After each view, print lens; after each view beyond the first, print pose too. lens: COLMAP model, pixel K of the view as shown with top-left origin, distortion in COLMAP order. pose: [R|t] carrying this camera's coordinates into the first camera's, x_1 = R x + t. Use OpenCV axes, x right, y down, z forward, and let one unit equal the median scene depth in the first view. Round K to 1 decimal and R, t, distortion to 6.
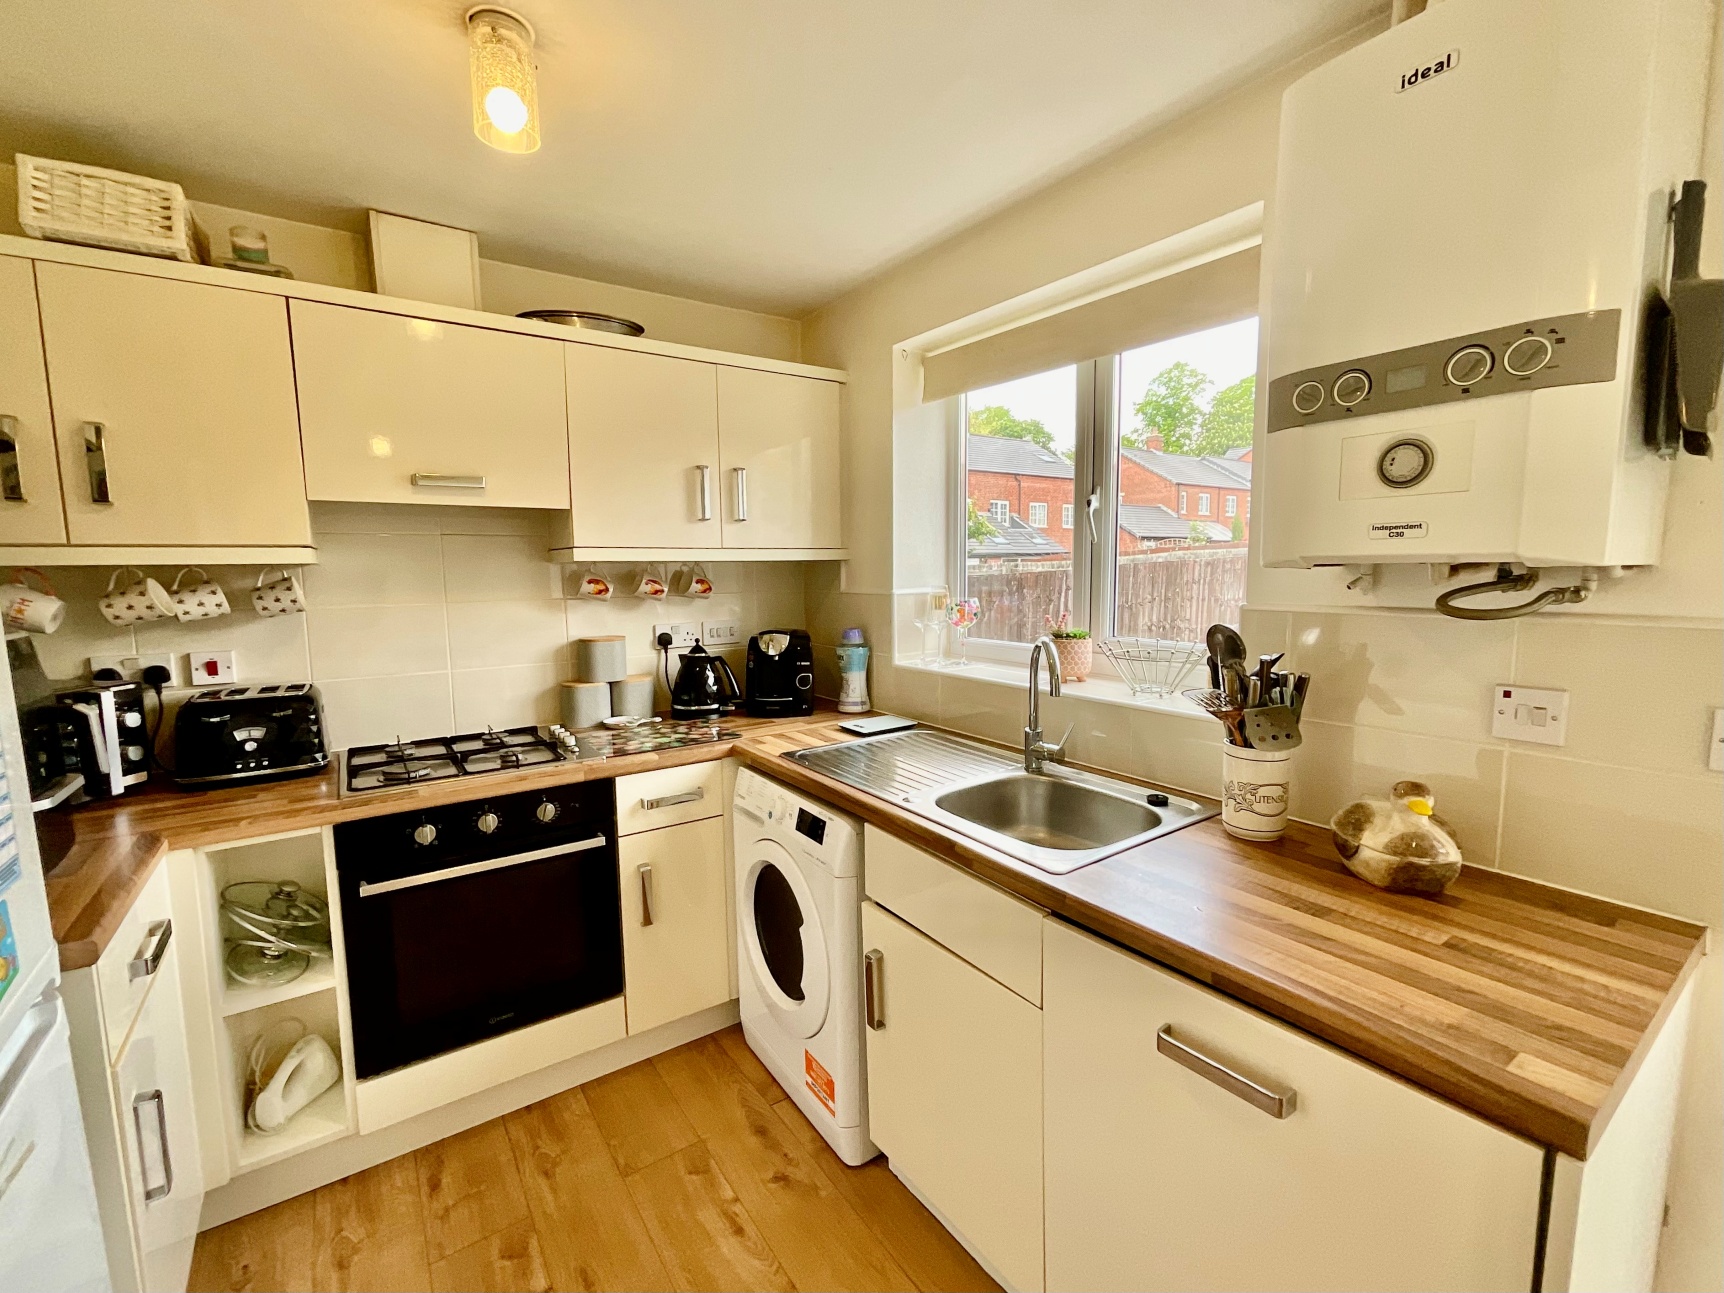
lens RADIAL K [[748.9, 0, 862.0], [0, 748.9, 646.5], [0, 0, 1]] dist [-0.002231, 0.000127]
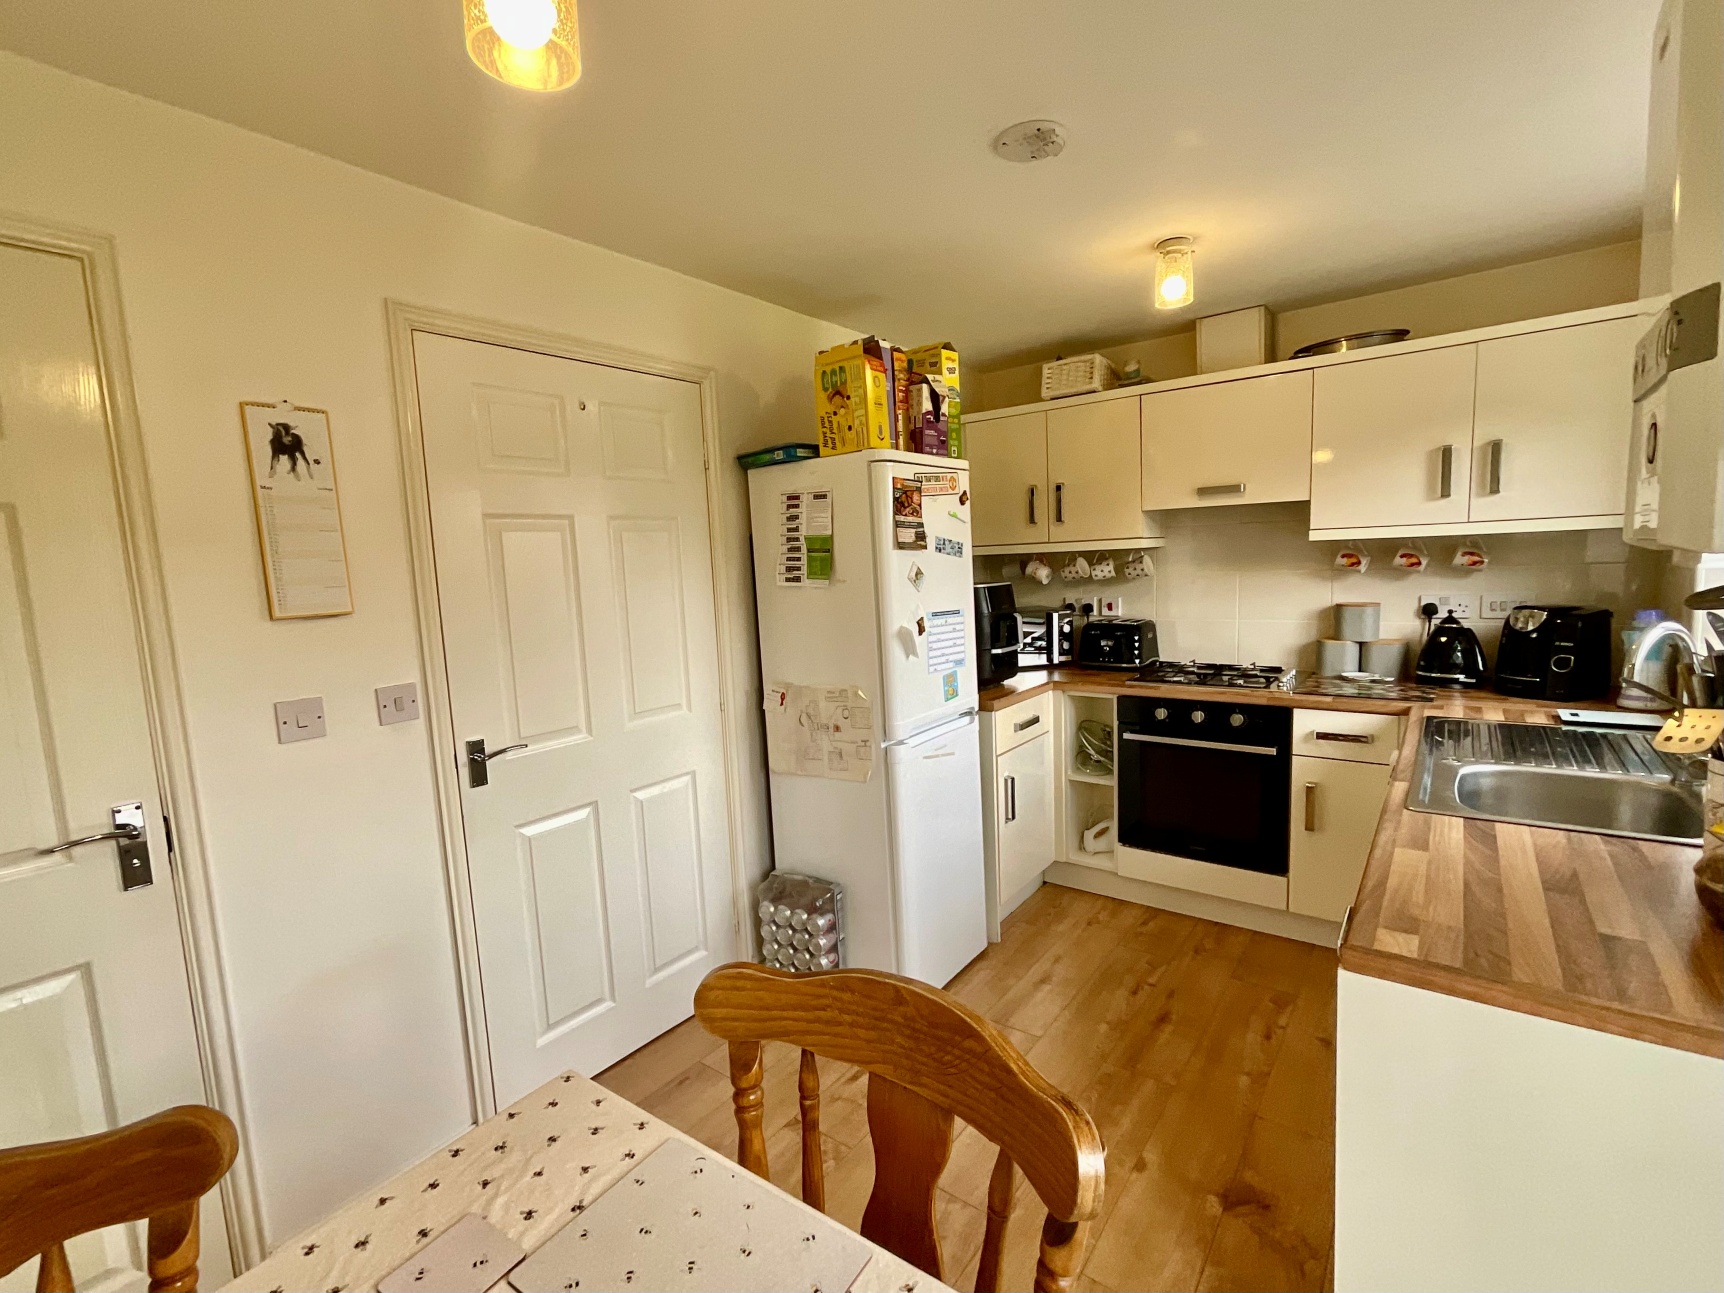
lens RADIAL K [[772.9, 0, 862.0], [0, 772.9, 646.5], [0, 0, 1]] dist [-0.000034, 0.000638]
pose [[0.303518, 0.105866, -0.946926, 0.741908], [-0.064953, 0.993796, 0.090286, -0.005274], [0.950609, 0.034102, 0.308511, -0.140796]]
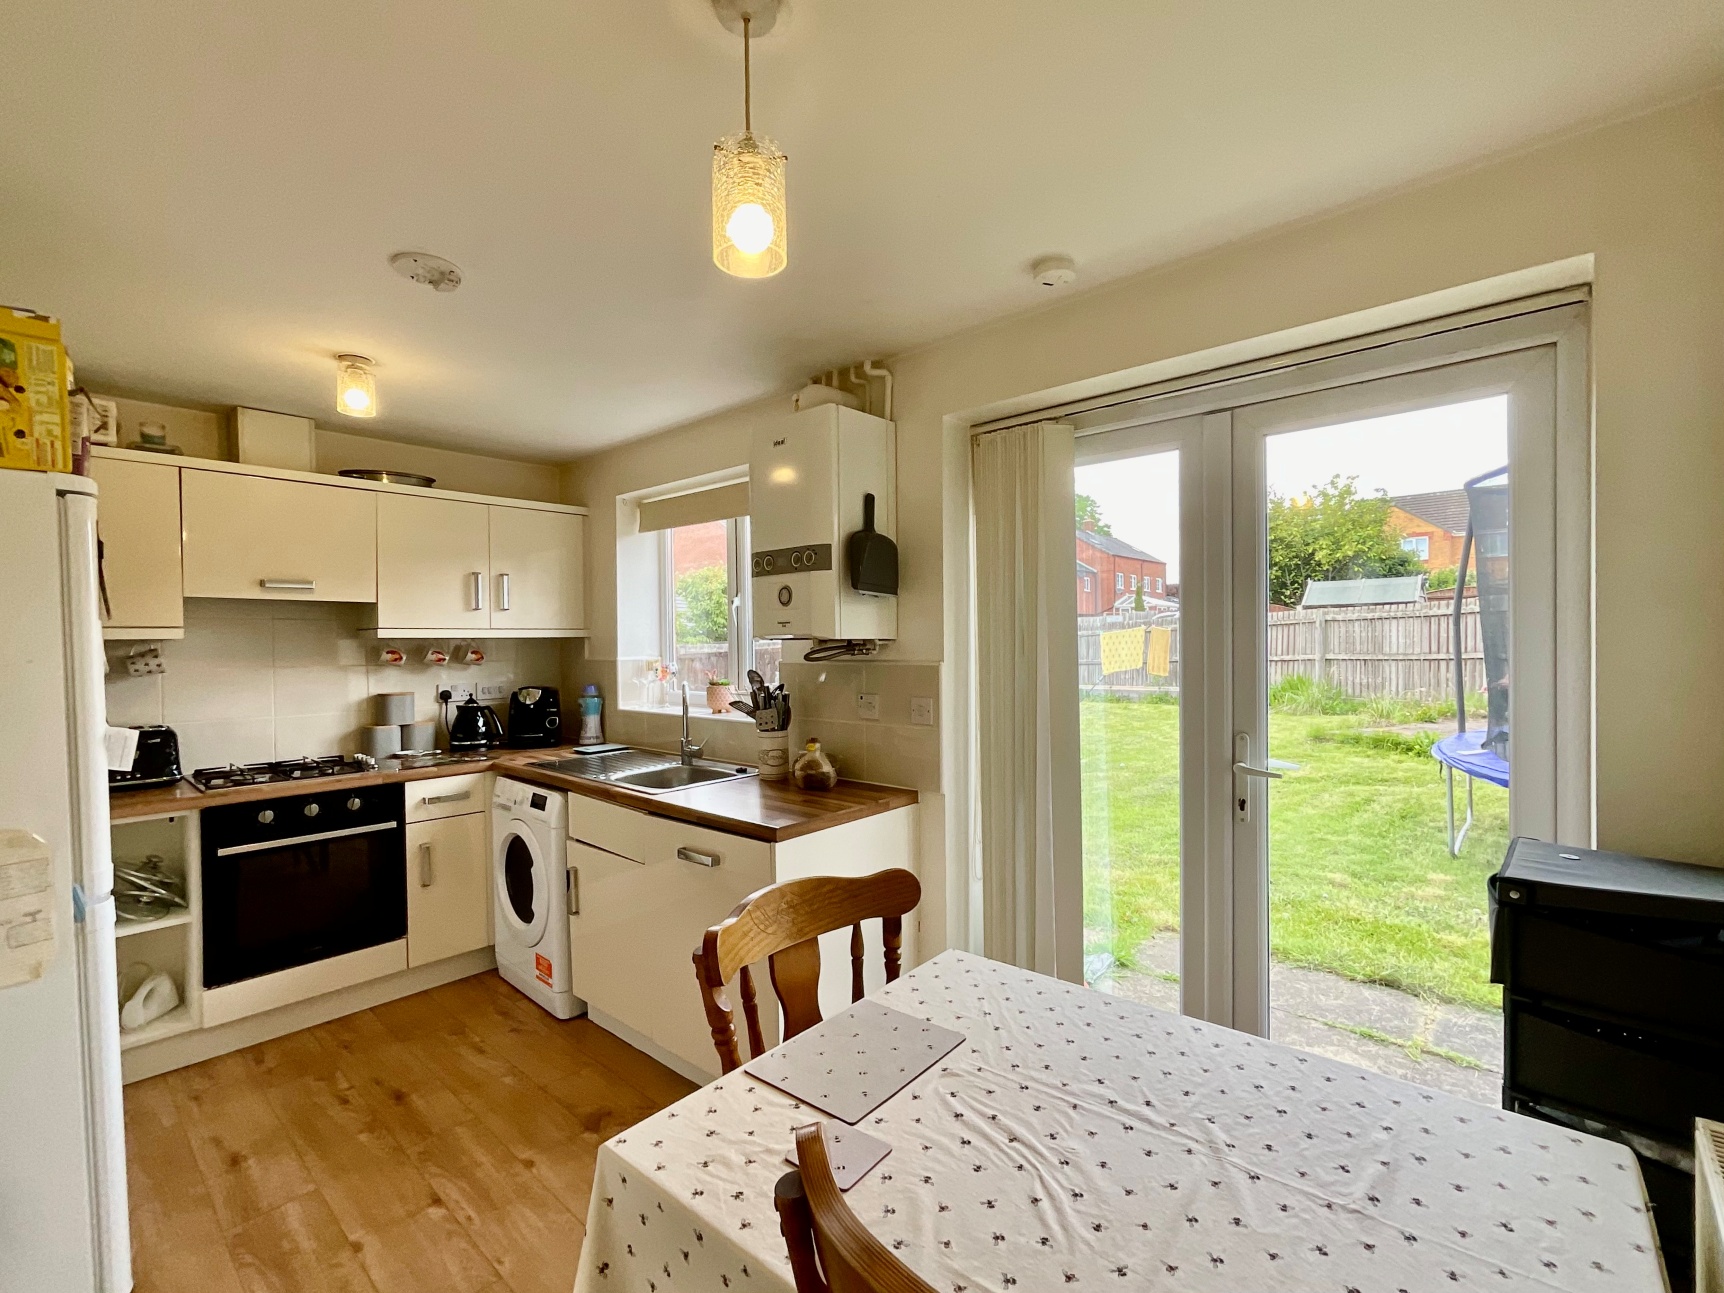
lens RADIAL K [[772.9, 0, 862.0], [0, 772.9, 646.5], [0, 0, 1]] dist [-0.000034, 0.000638]
pose [[0.974776, -0.002514, 0.223171, 0.224139], [0.025745, 0.994528, -0.101247, 0.089411], [-0.221695, 0.104438, 0.969507, -0.751048]]
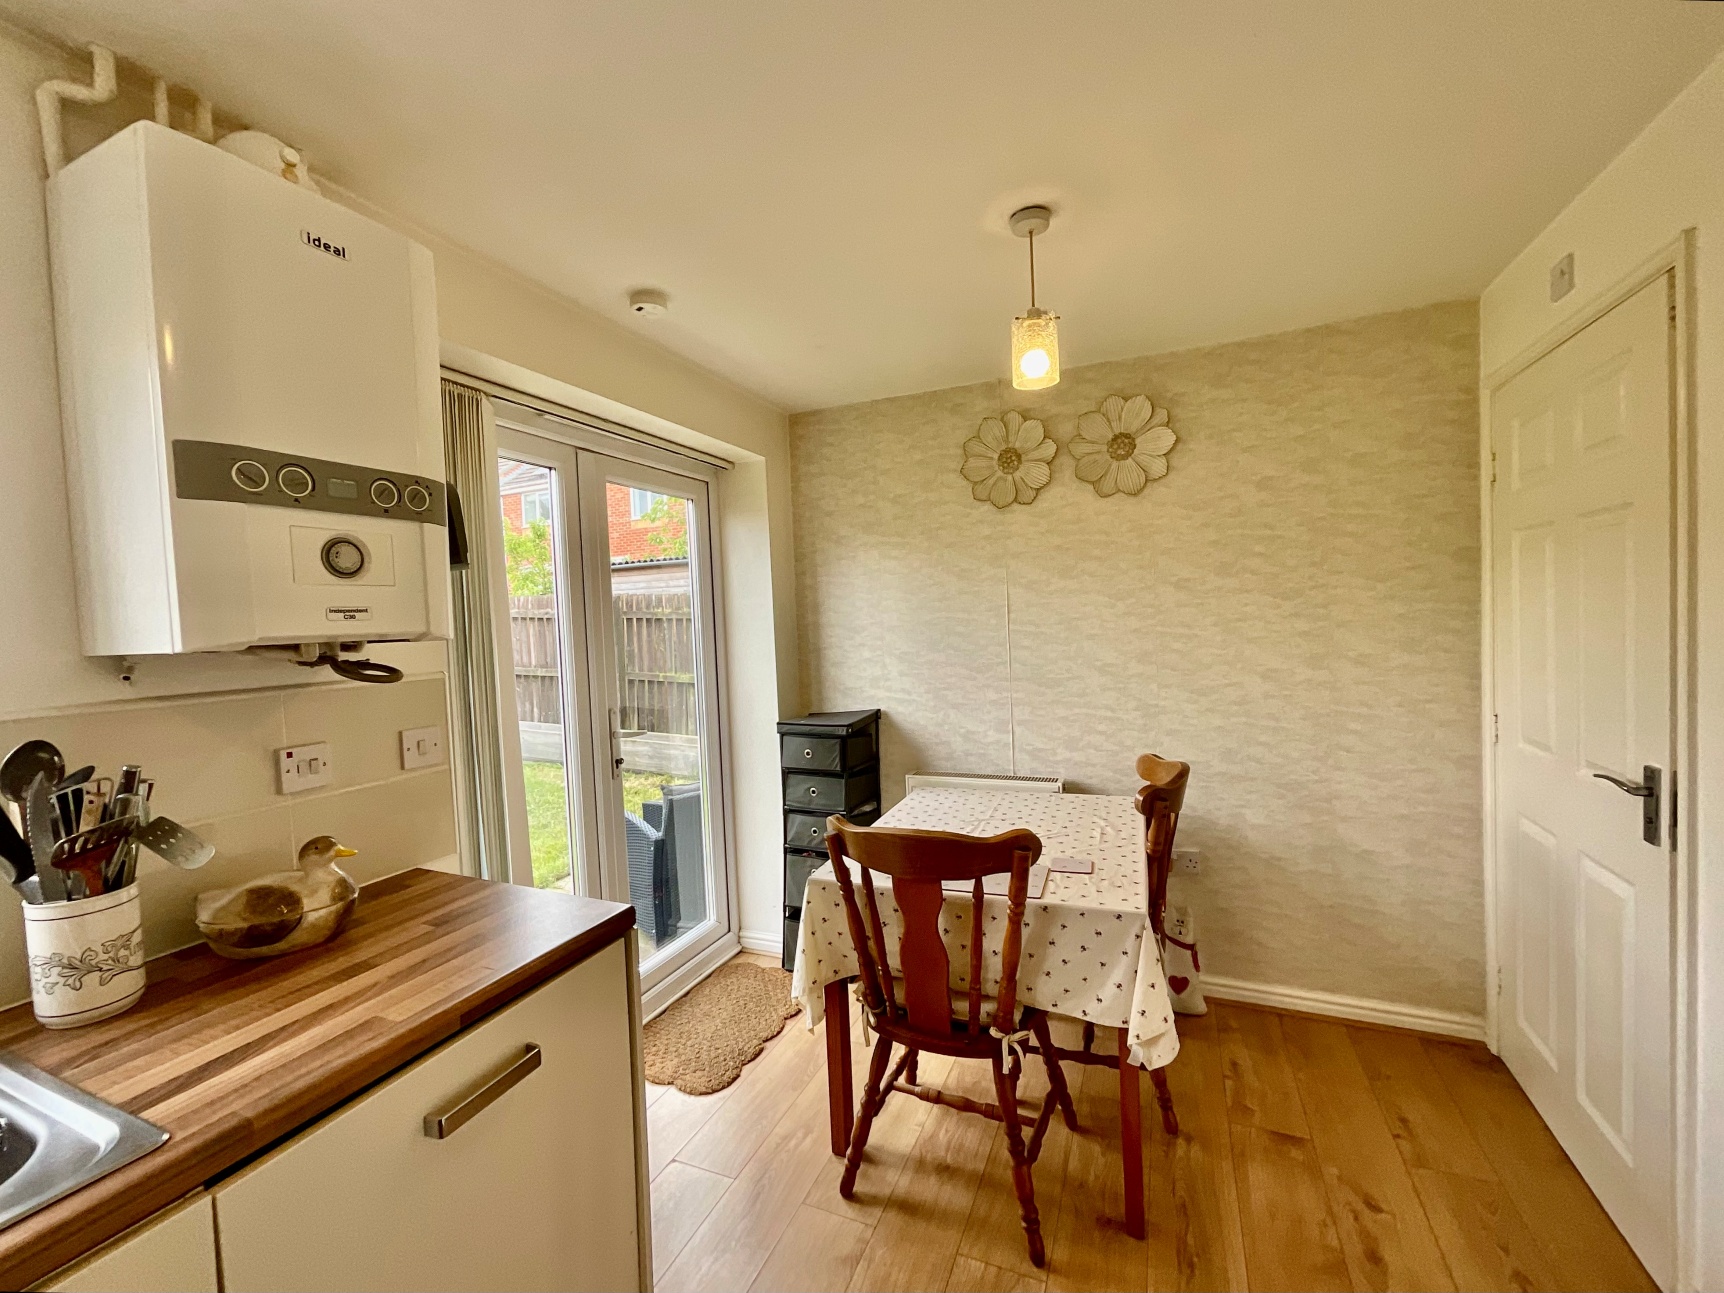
lens RADIAL K [[697.7, 0, 862.0], [0, 697.7, 646.5], [0, 0, 1]] dist [-0.000948, -0.000058]
pose [[-0.524159, 0.001252, 0.851619, -0.349355], [0.140144, 0.986492, 0.084807, -0.045632], [-0.840010, 0.163802, -0.517255, 0.487563]]
